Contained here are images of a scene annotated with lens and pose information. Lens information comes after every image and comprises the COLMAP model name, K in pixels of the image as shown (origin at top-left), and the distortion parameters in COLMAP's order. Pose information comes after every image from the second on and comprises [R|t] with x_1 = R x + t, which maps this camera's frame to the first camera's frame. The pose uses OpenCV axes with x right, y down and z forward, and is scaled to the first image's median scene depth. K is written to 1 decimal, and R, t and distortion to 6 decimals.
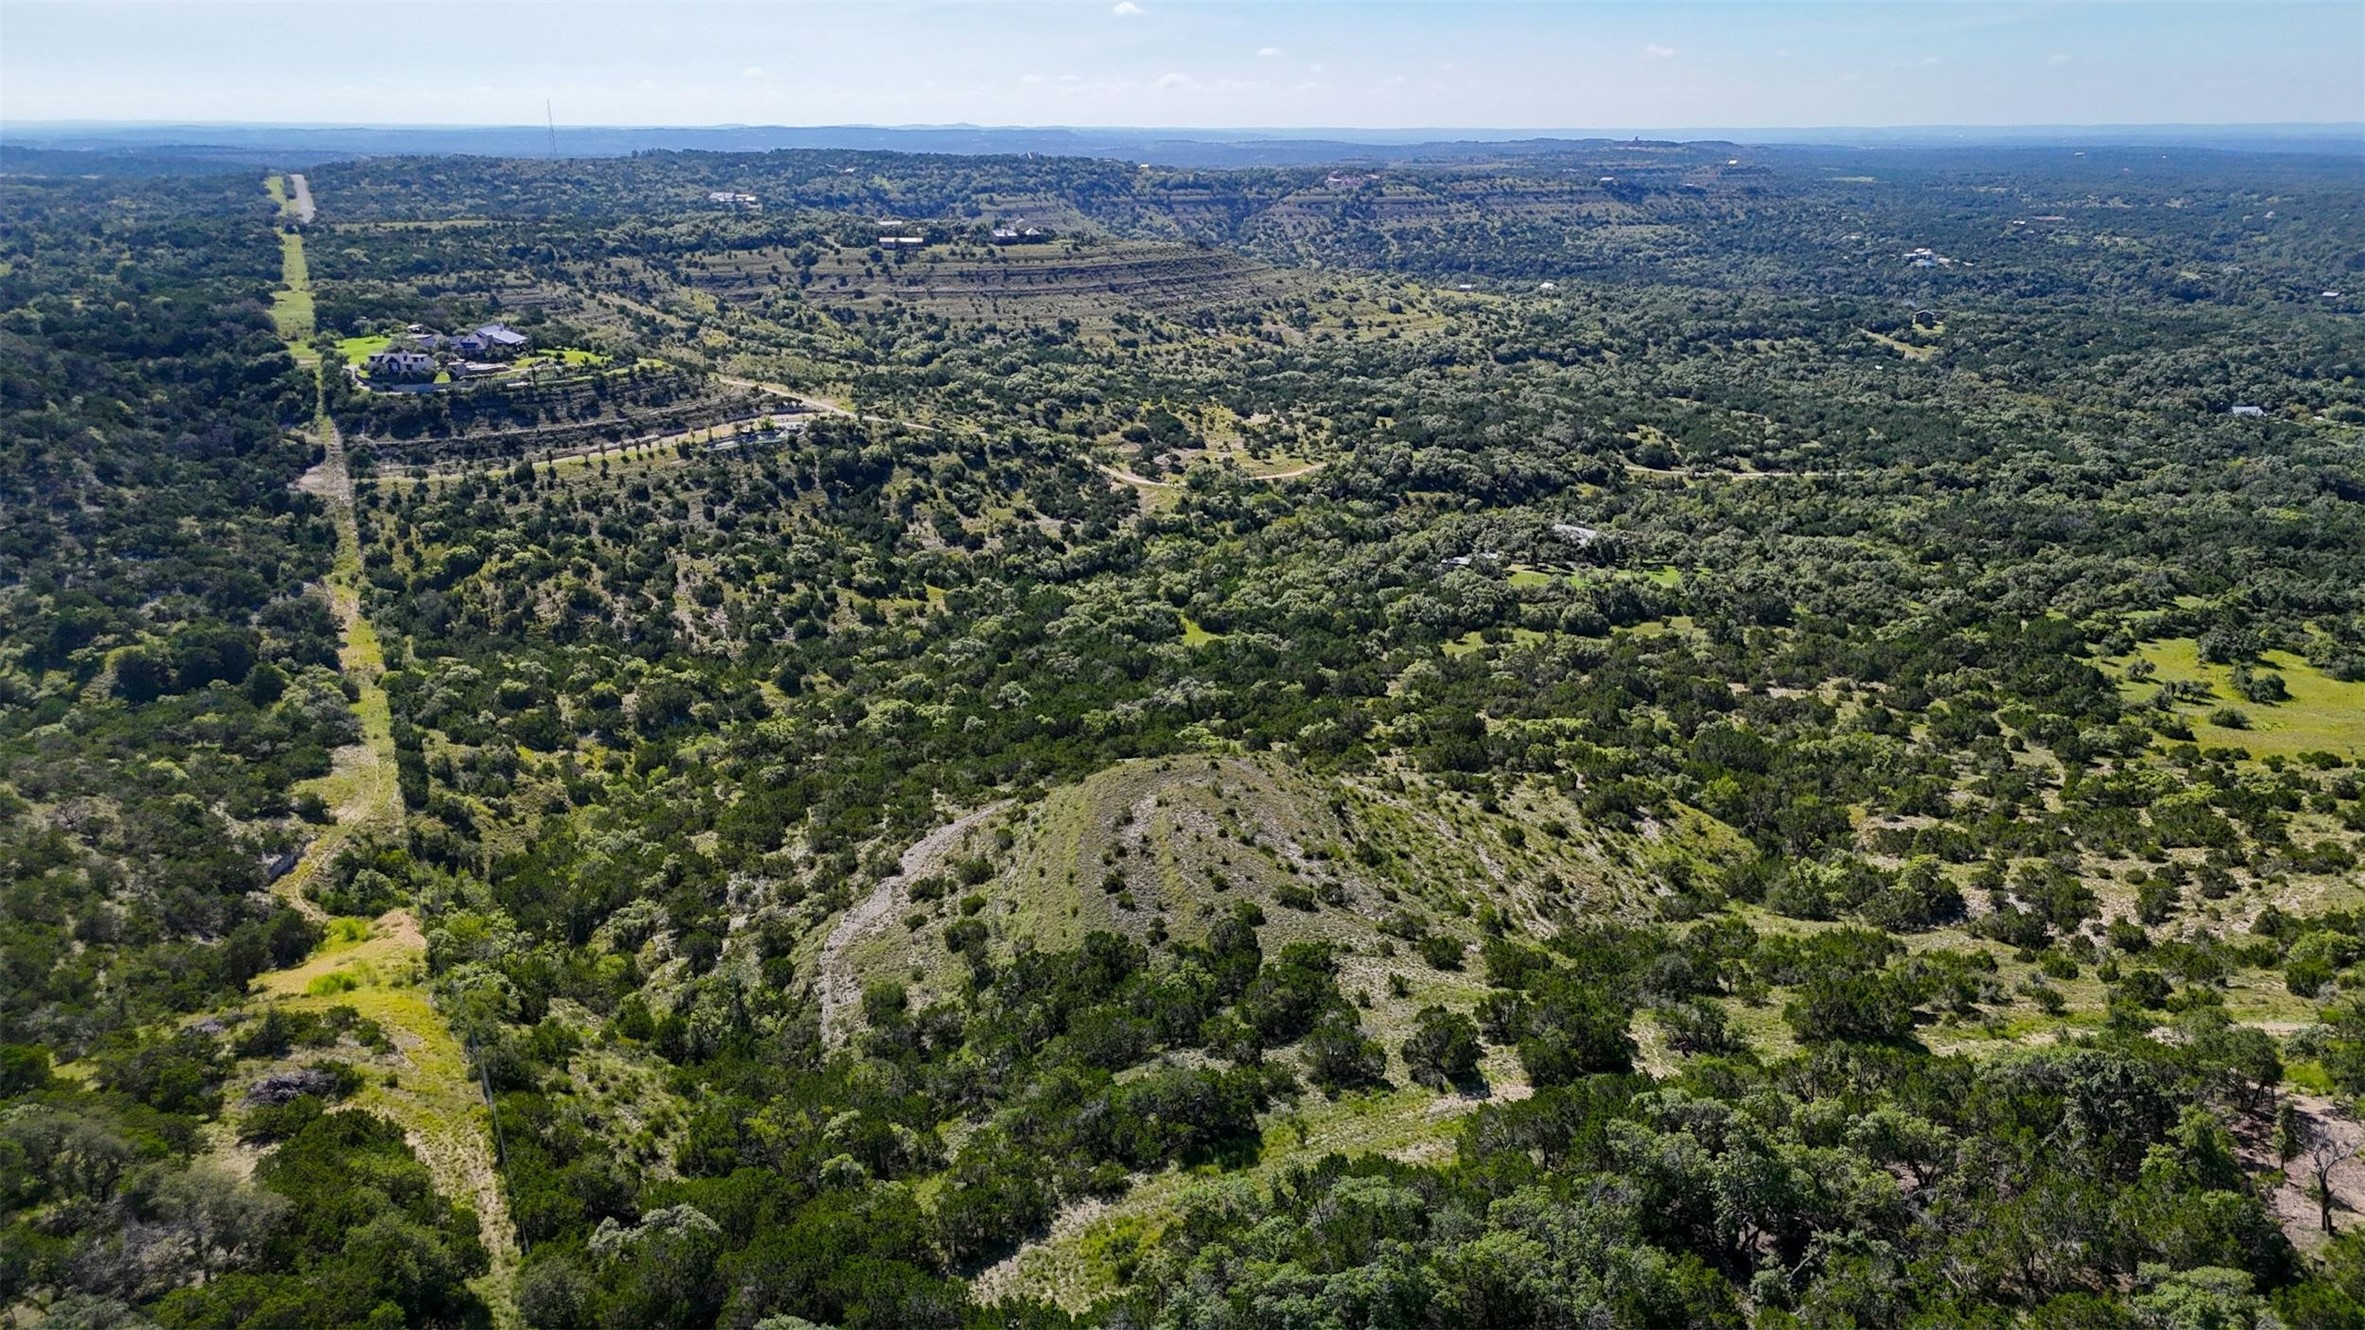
lens RADIAL K [[1728.7, 0, 1189.9], [0, 1728.7, 680.1], [0, 0, 1]] dist [0.067118, -0.059978]
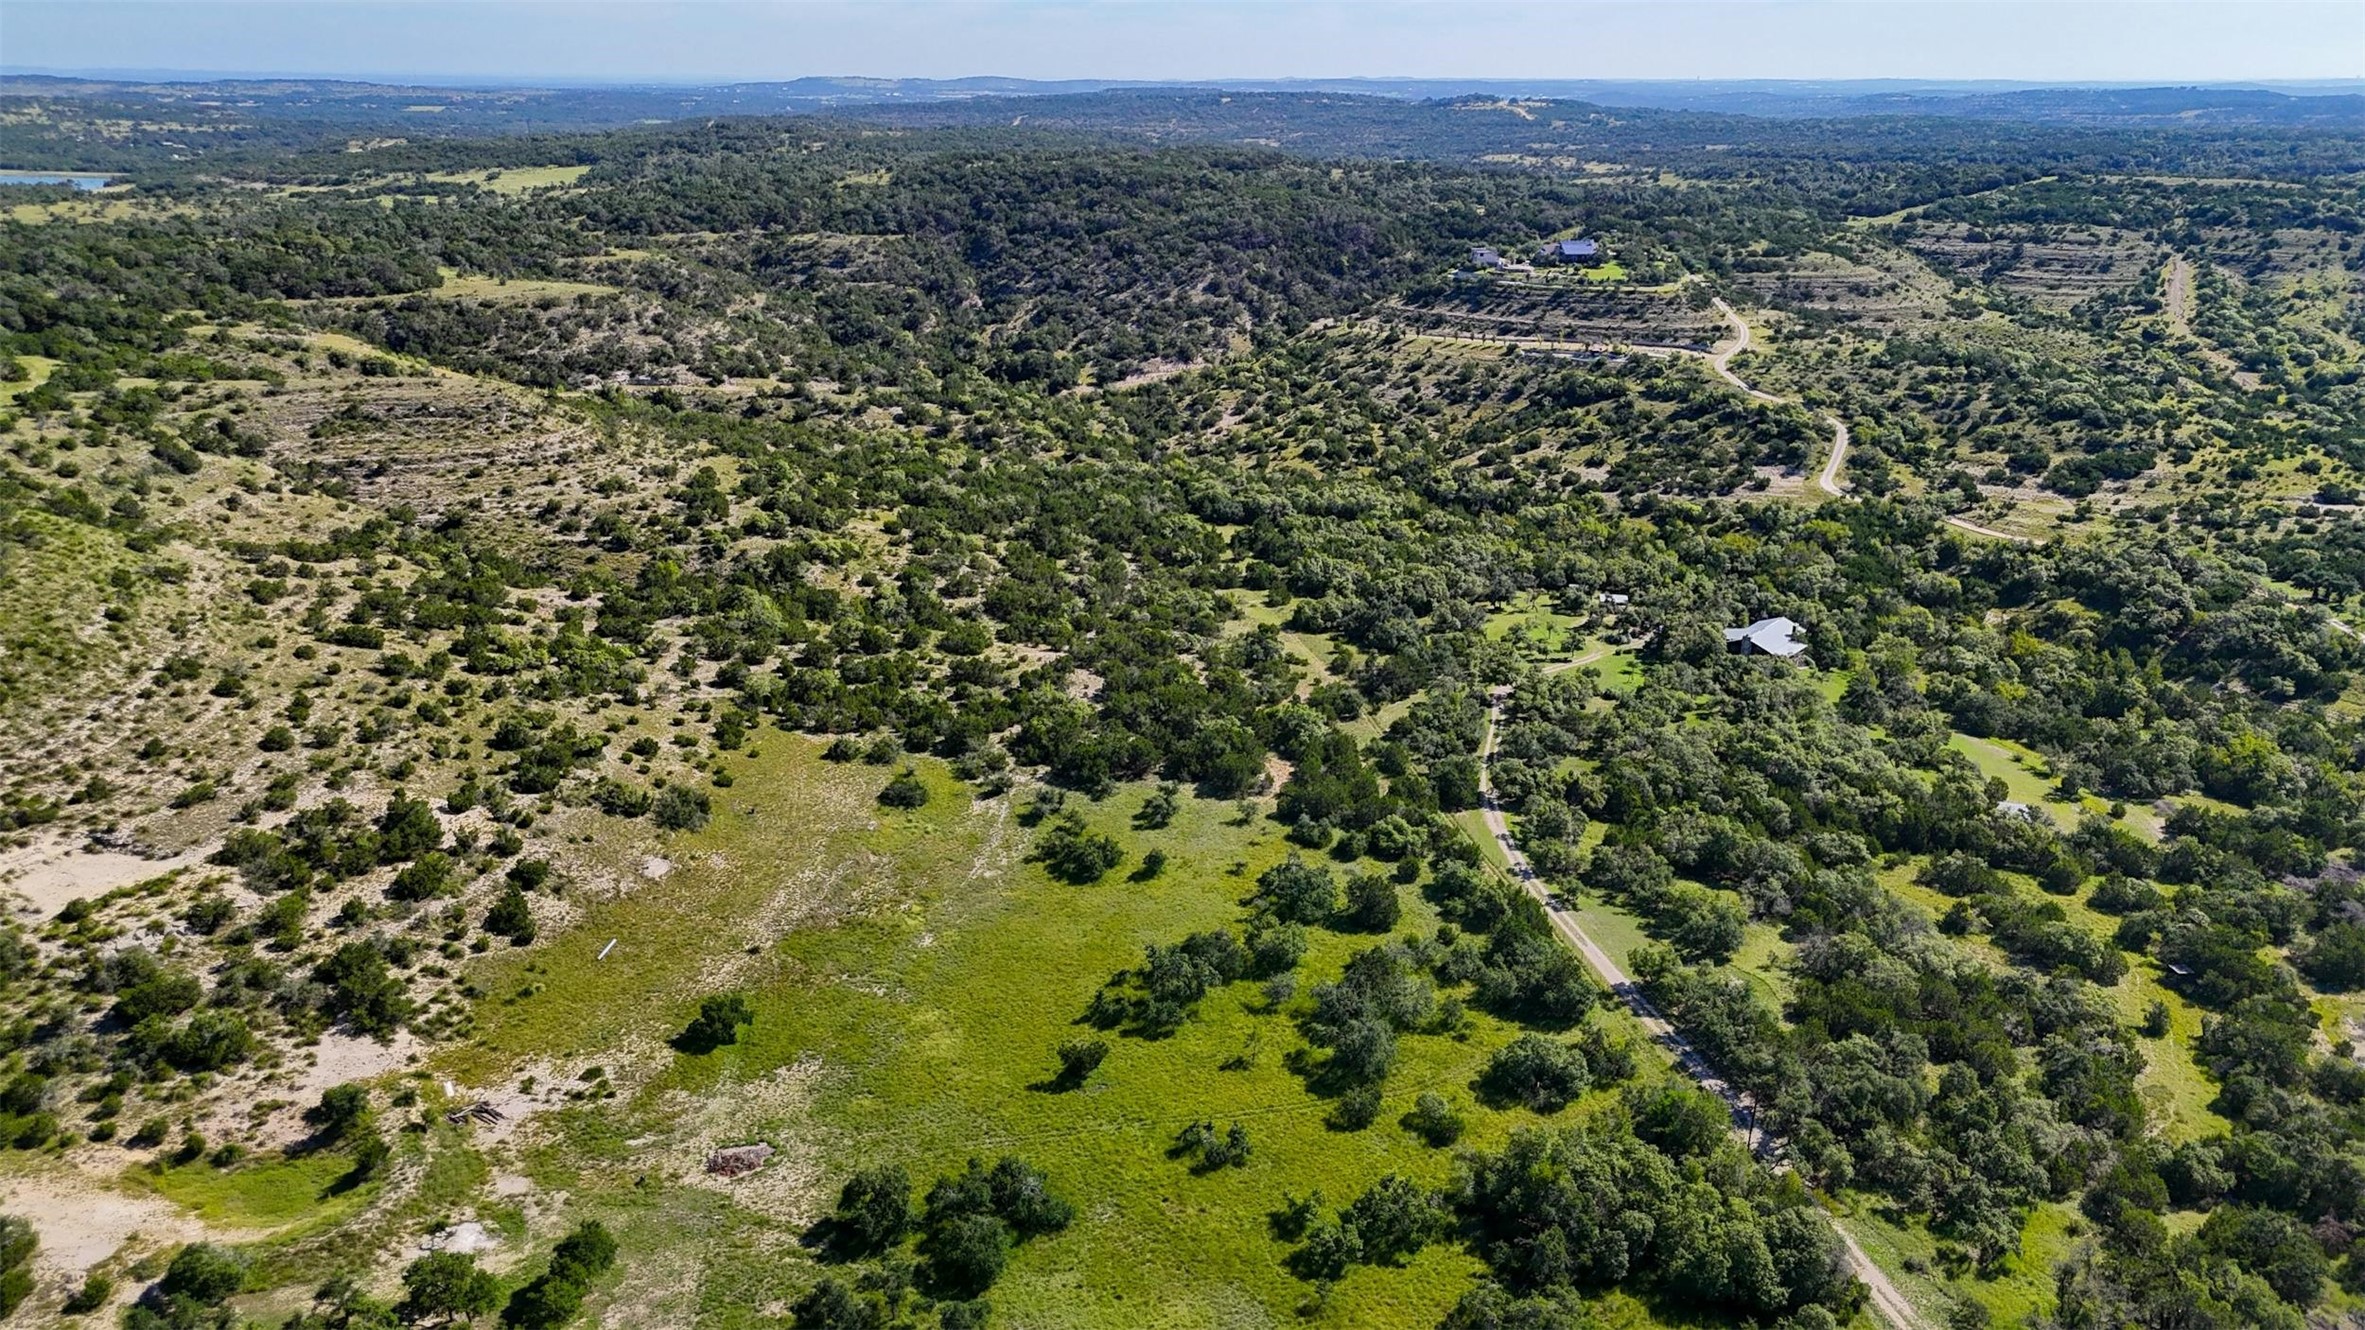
lens RADIAL K [[1728.7, 0, 1177.6], [0, 1728.7, 679.7], [0, 0, 1]] dist [0.067118, -0.059978]
pose [[0.087214, 0.327251, -0.940904, 0.501947], [-0.306877, 0.907397, 0.287152, -0.113342], [0.947745, 0.263698, 0.179564, 0.358494]]
